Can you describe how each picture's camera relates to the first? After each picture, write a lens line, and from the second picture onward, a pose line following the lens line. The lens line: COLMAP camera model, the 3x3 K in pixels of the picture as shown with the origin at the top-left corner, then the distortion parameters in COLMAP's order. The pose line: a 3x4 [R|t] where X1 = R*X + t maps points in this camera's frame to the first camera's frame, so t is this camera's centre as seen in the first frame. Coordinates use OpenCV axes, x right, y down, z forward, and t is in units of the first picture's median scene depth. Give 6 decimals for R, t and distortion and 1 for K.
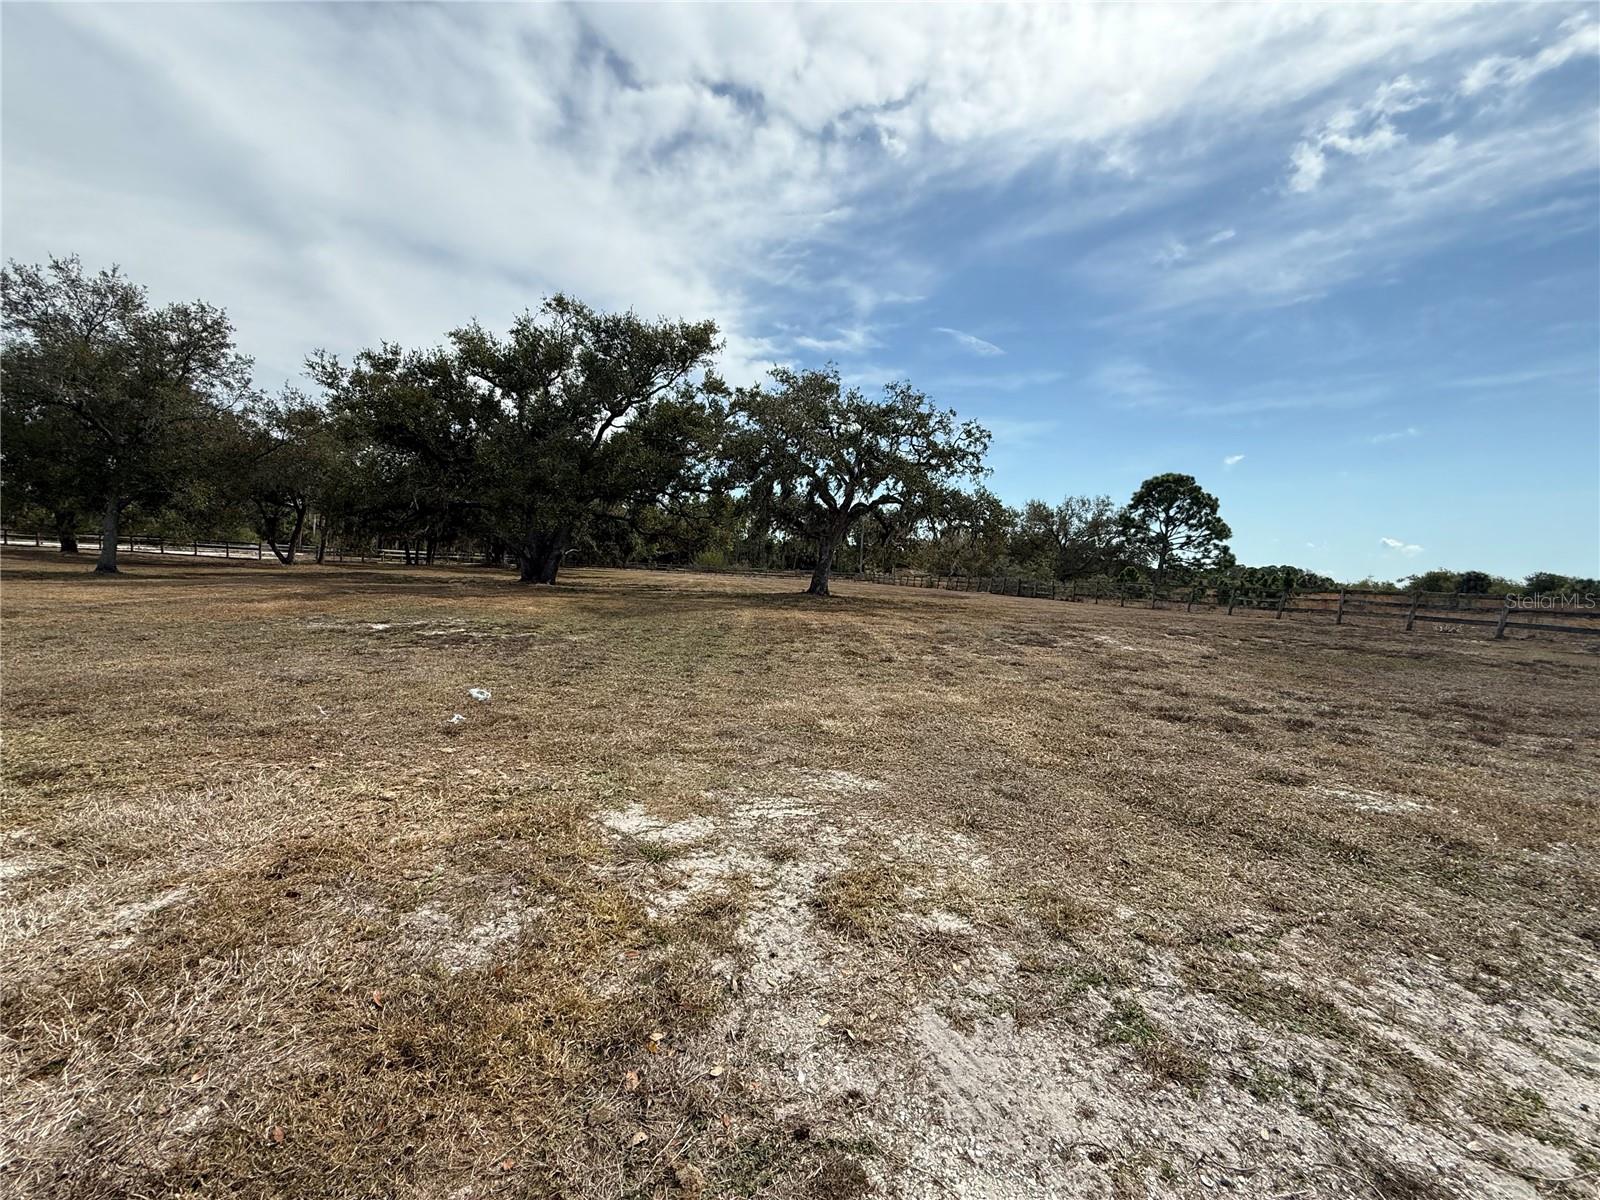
lens RADIAL K [[643.9, 0, 800.0], [0, 643.9, 600.0], [0, 0, 1]] dist [-0.002729, 0.002788]
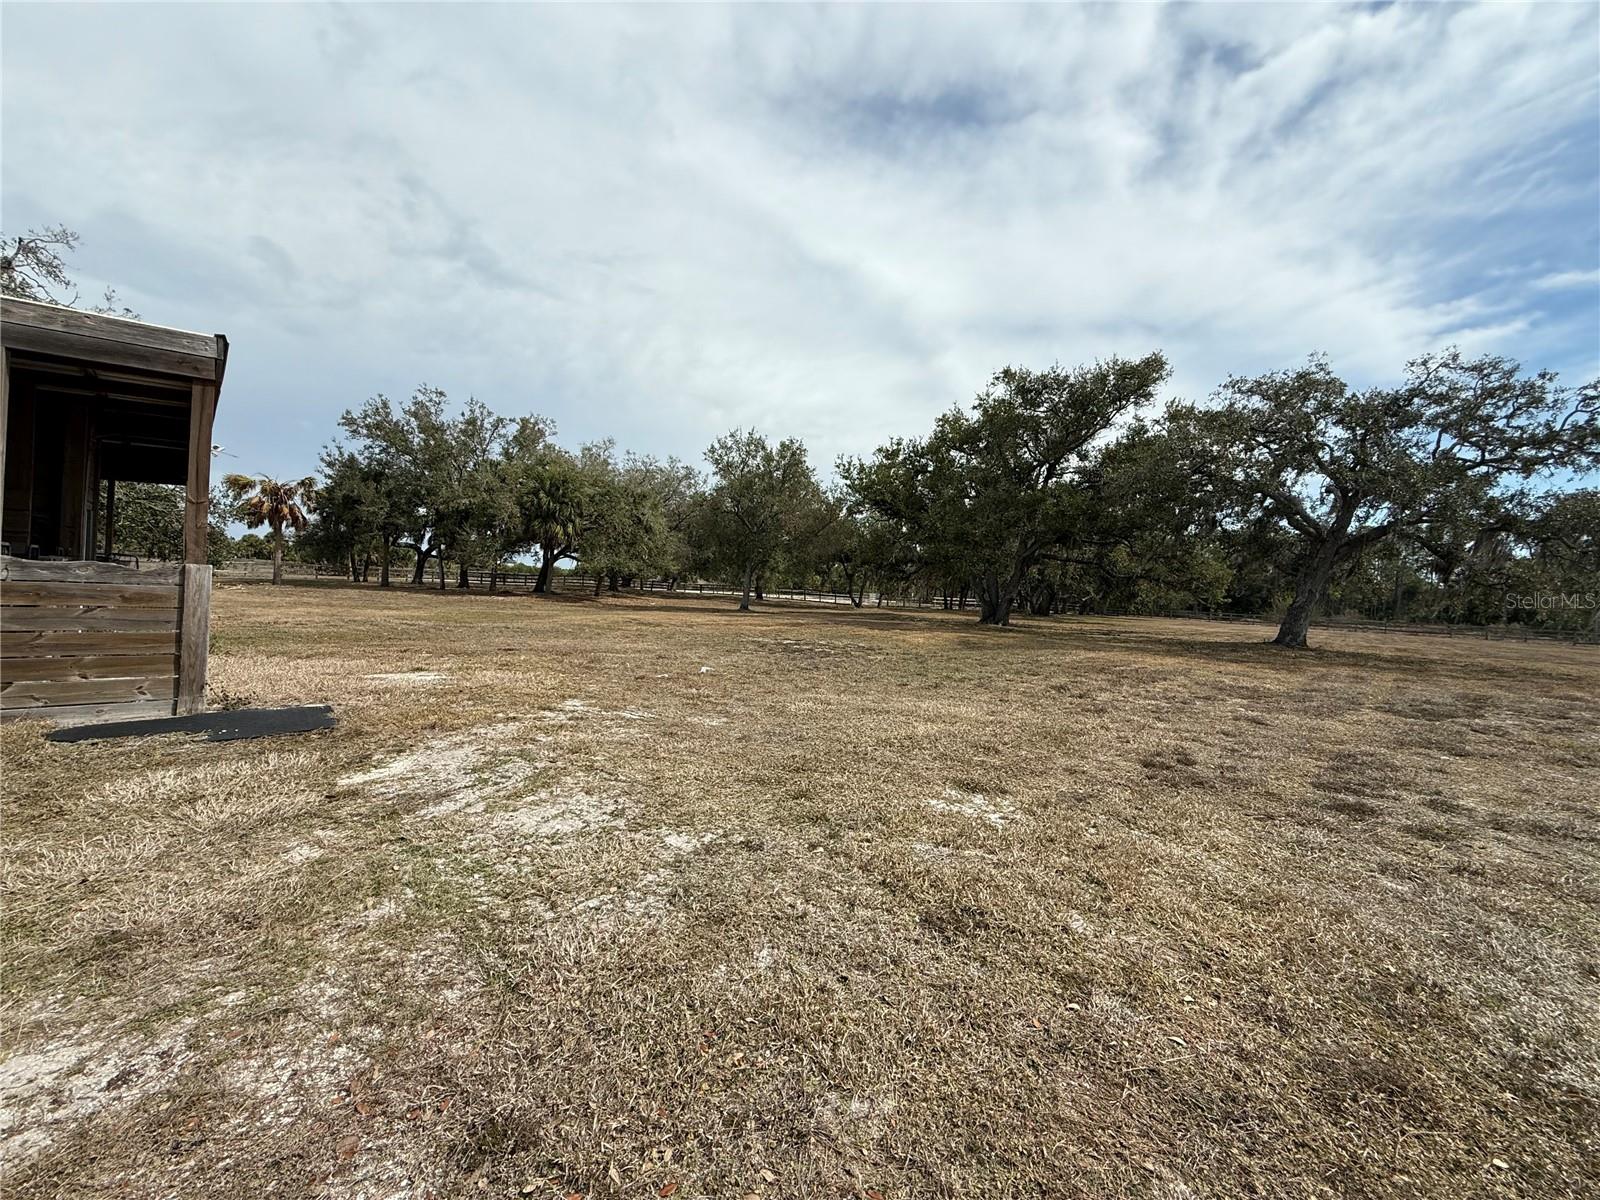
lens RADIAL K [[645.8, 0, 799.0], [0, 645.8, 624.8], [0, 0, 1]] dist [0.001744, -0.000005]
pose [[0.650206, 0.026119, -0.759309, 0.130318], [-0.054864, 0.998414, -0.012637, 0.004273], [0.757774, 0.049876, 0.650608, 0.009936]]
